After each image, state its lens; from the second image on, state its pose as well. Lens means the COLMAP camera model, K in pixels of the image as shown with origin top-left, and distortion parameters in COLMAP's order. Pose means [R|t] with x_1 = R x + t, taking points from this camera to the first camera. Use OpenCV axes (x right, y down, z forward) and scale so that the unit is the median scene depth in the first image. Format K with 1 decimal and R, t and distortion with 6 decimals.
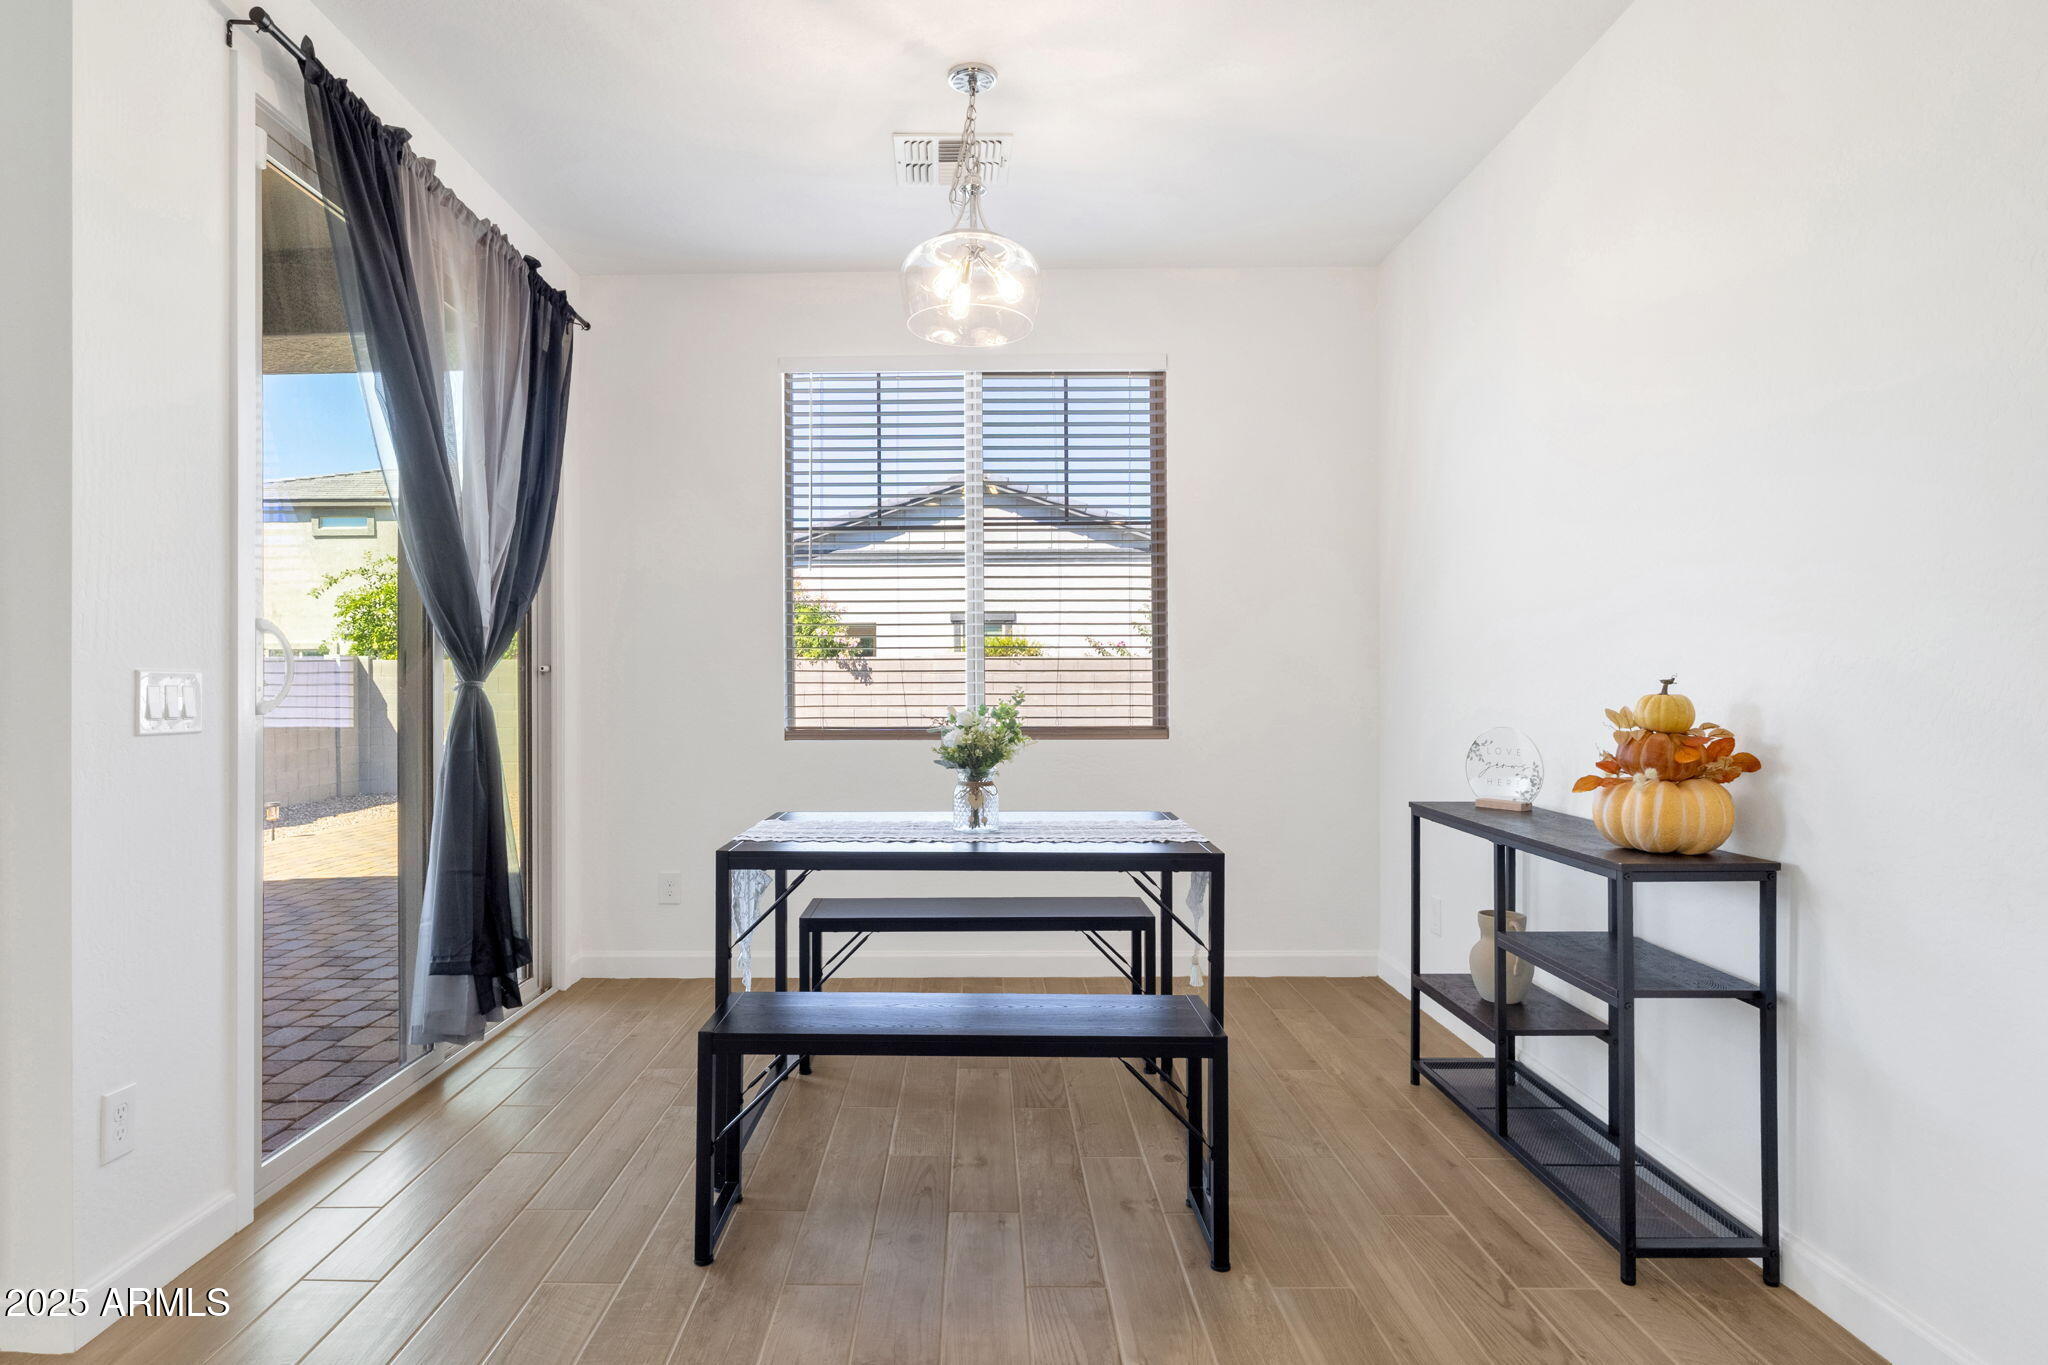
lens RADIAL K [[1142.9, 0, 982.4], [0, 1142.9, 680.7], [0, 0, 1]] dist [0.001587, 0.001706]
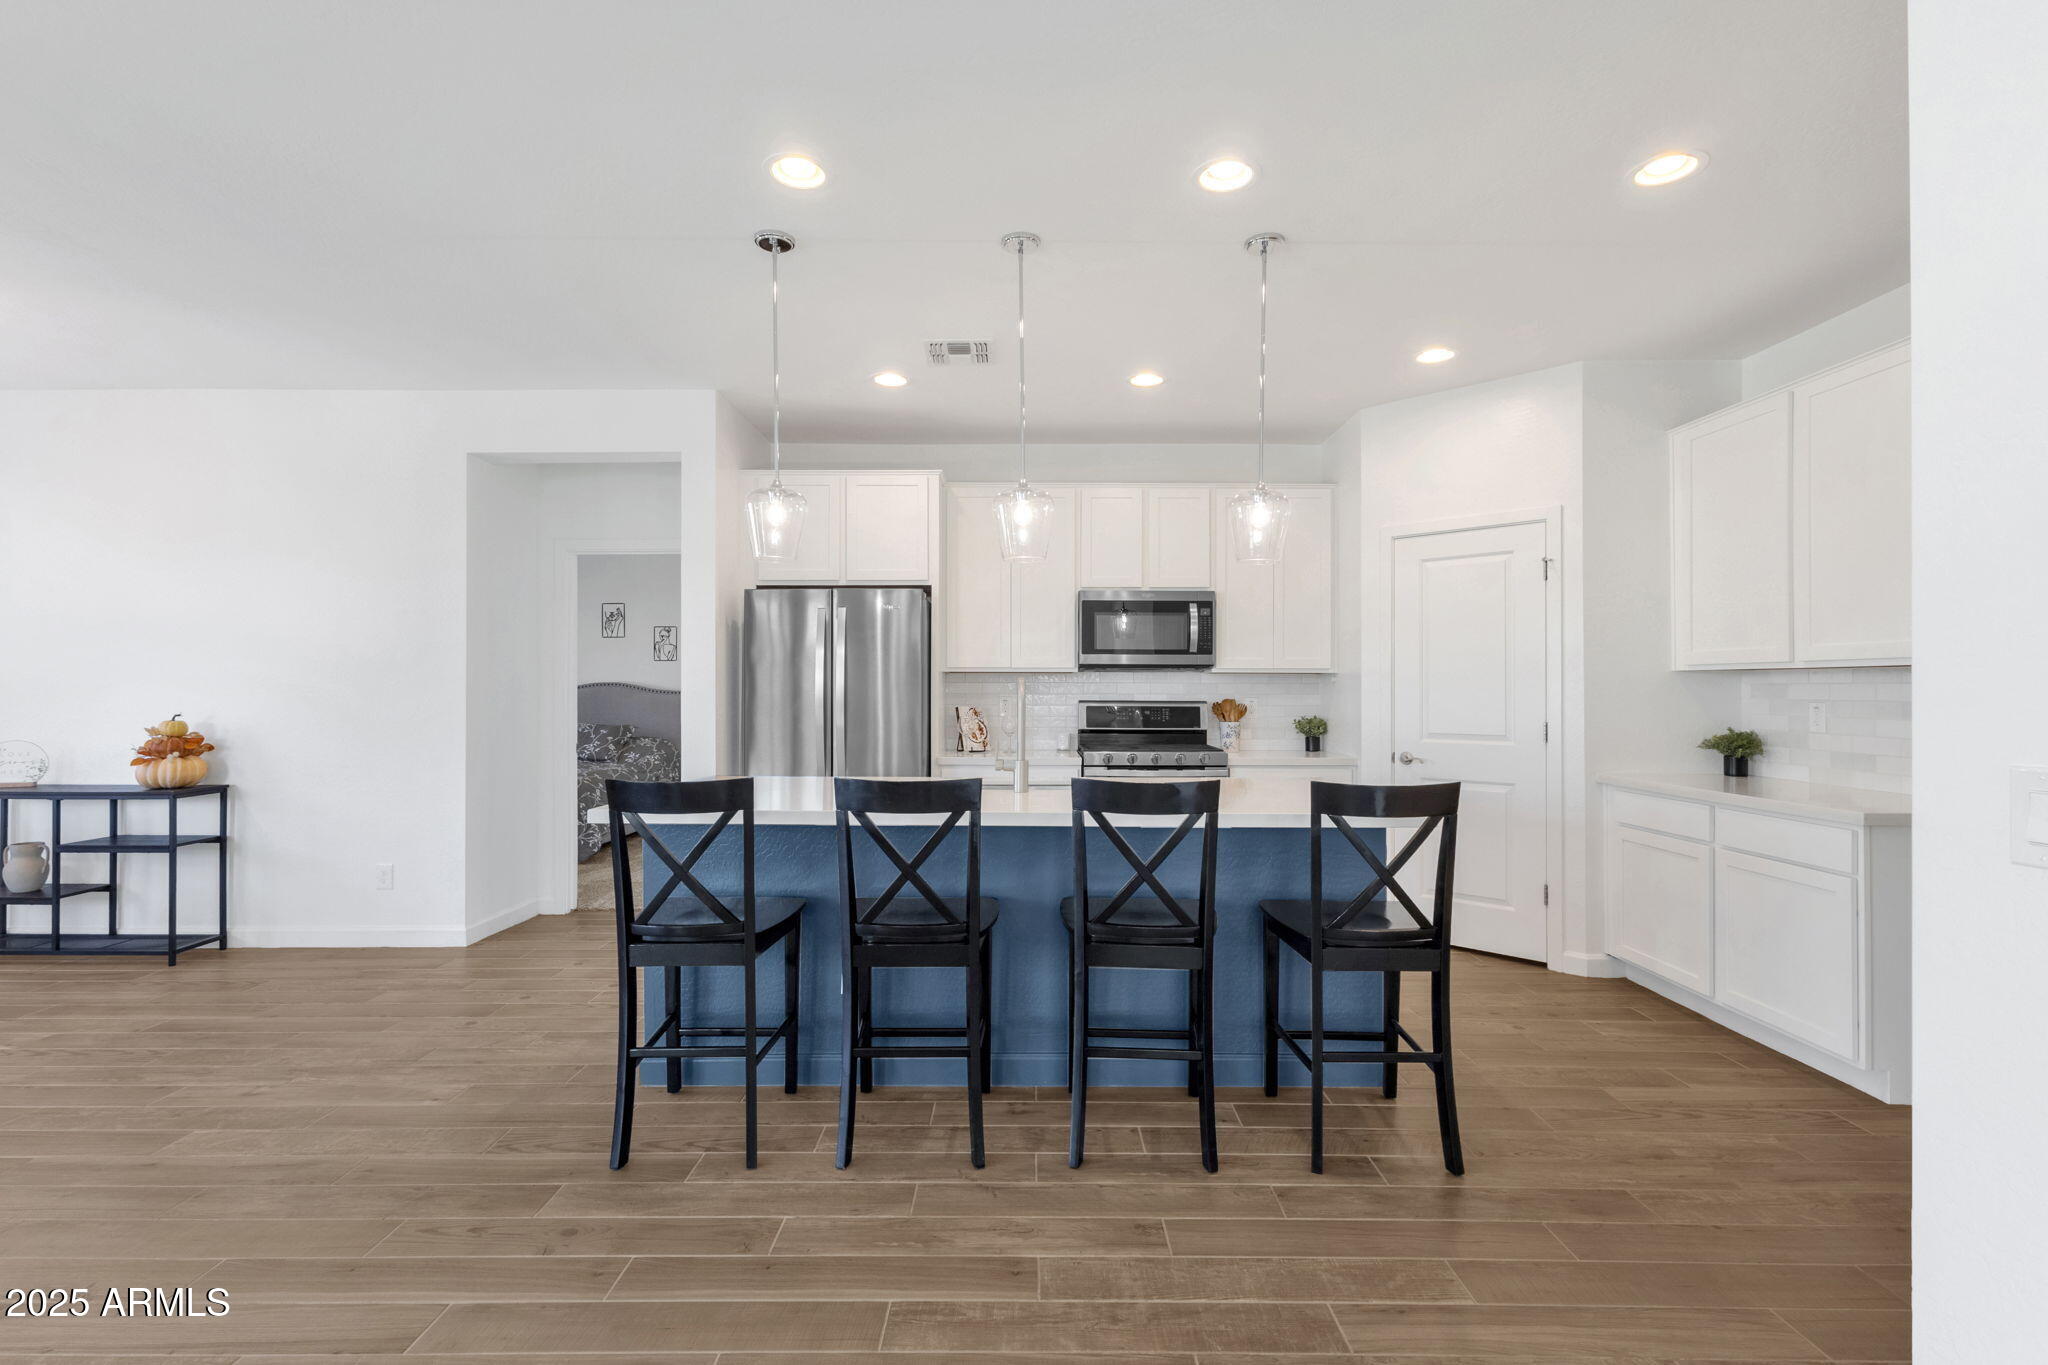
lens RADIAL K [[941.2, 0, 1029.9], [0, 941.2, 684.2], [0, 0, 1]] dist [0.003397, 0.000616]
pose [[-0.004382, 0.008069, 0.999958, -1.150661], [-0.004255, 0.999958, -0.008087, -0.046665], [-0.999981, -0.004290, -0.004348, -0.636327]]
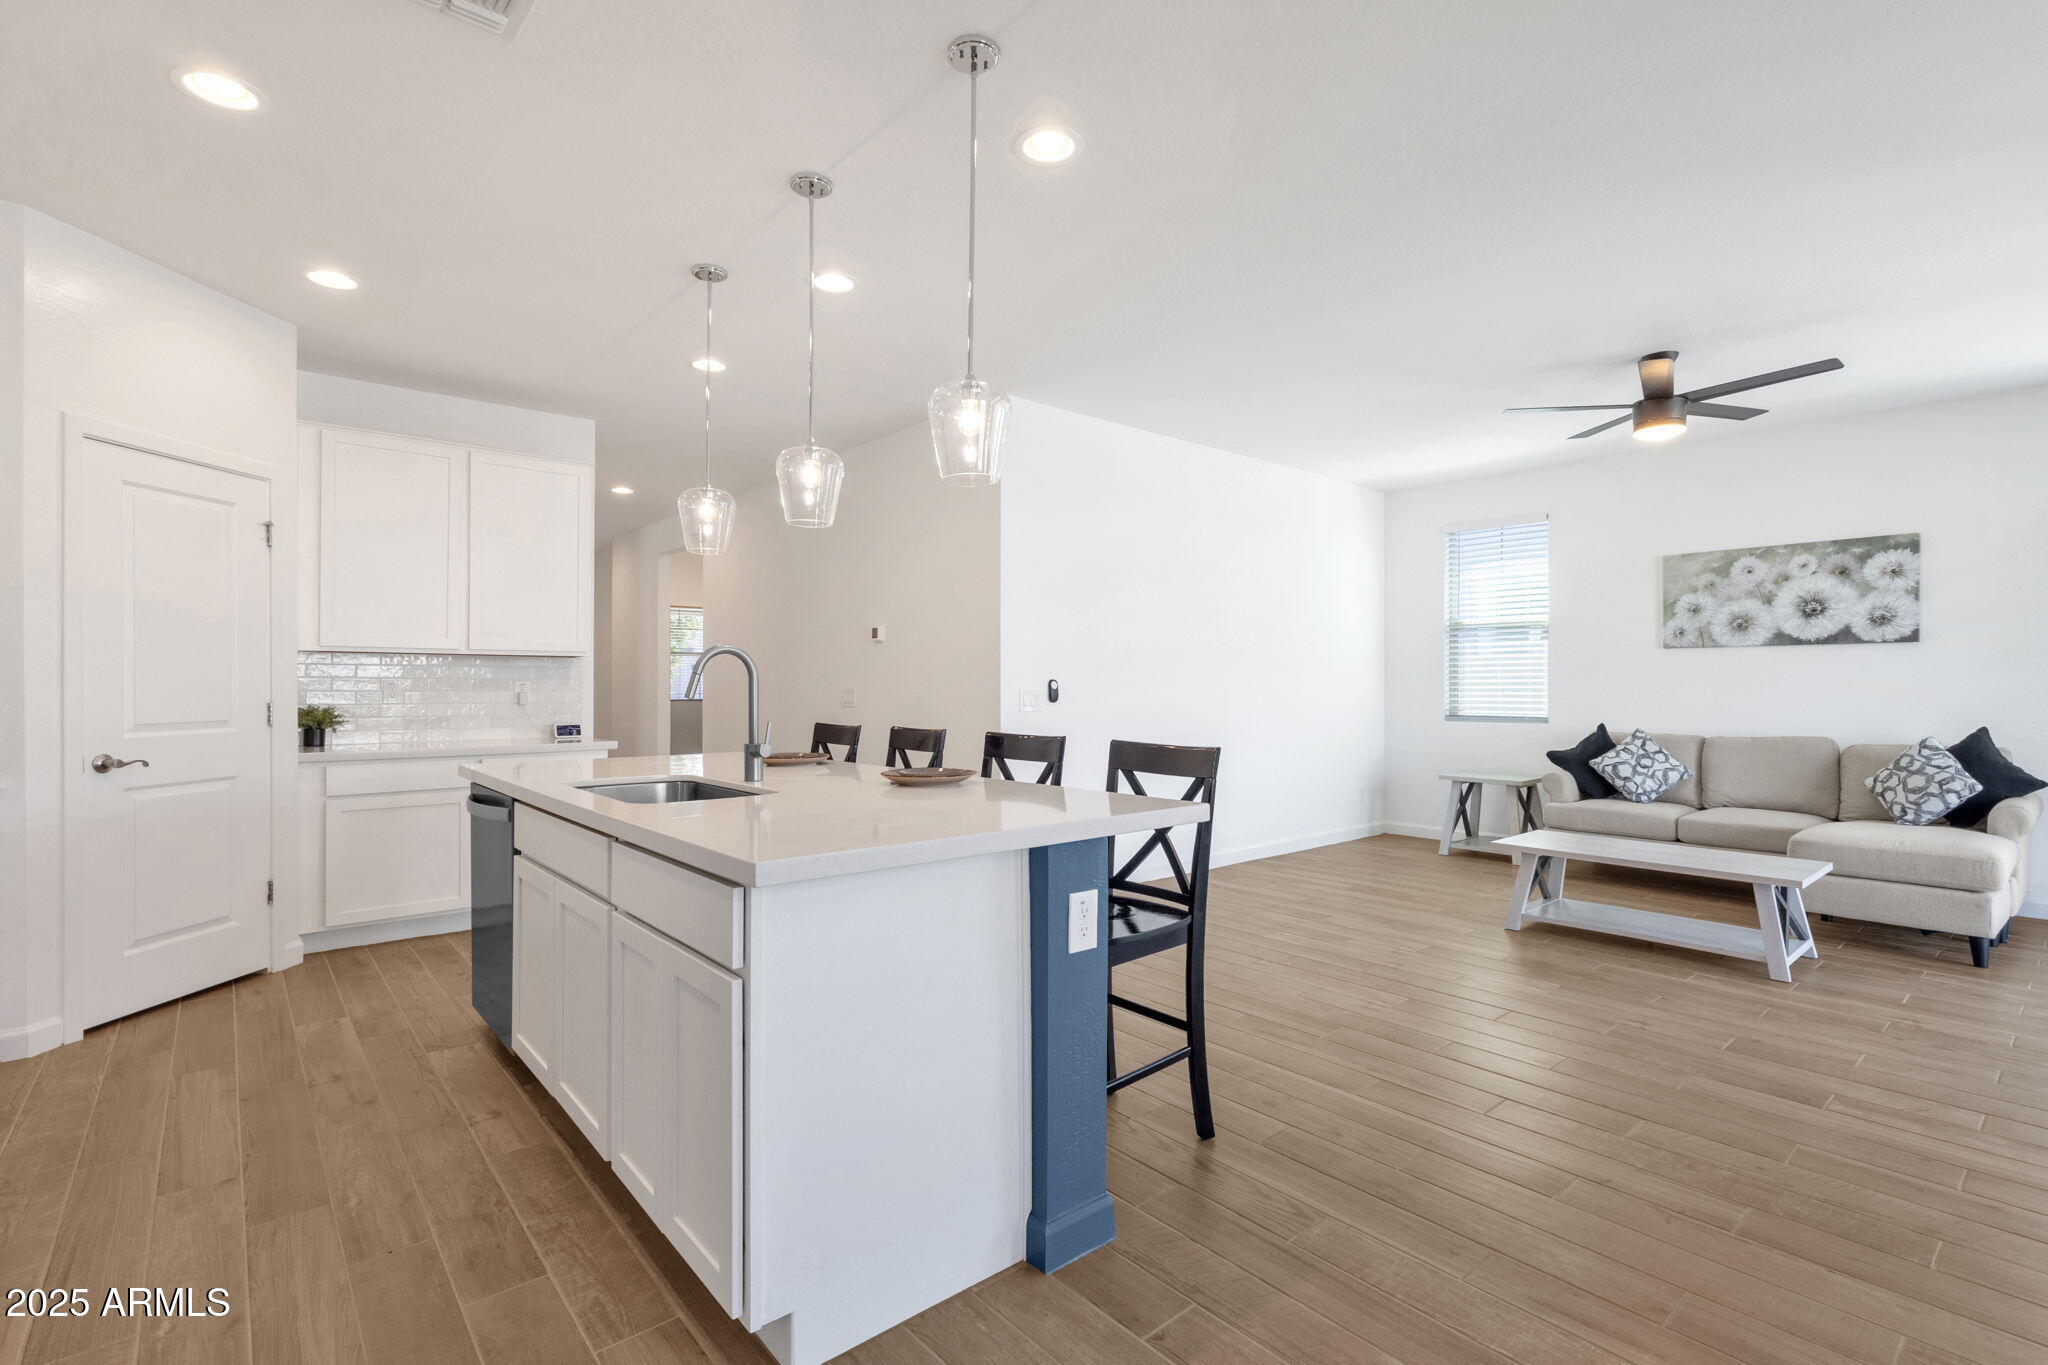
lens RADIAL K [[941.2, 0, 1021.8], [0, 941.2, 683.4], [0, 0, 1]] dist [0.003397, 0.000616]
pose [[-0.760401, 0.002568, -0.649449, 0.509315], [0.003354, 0.999994, 0.000027, -0.025484], [0.649445, -0.002157, -0.760405, 0.344168]]
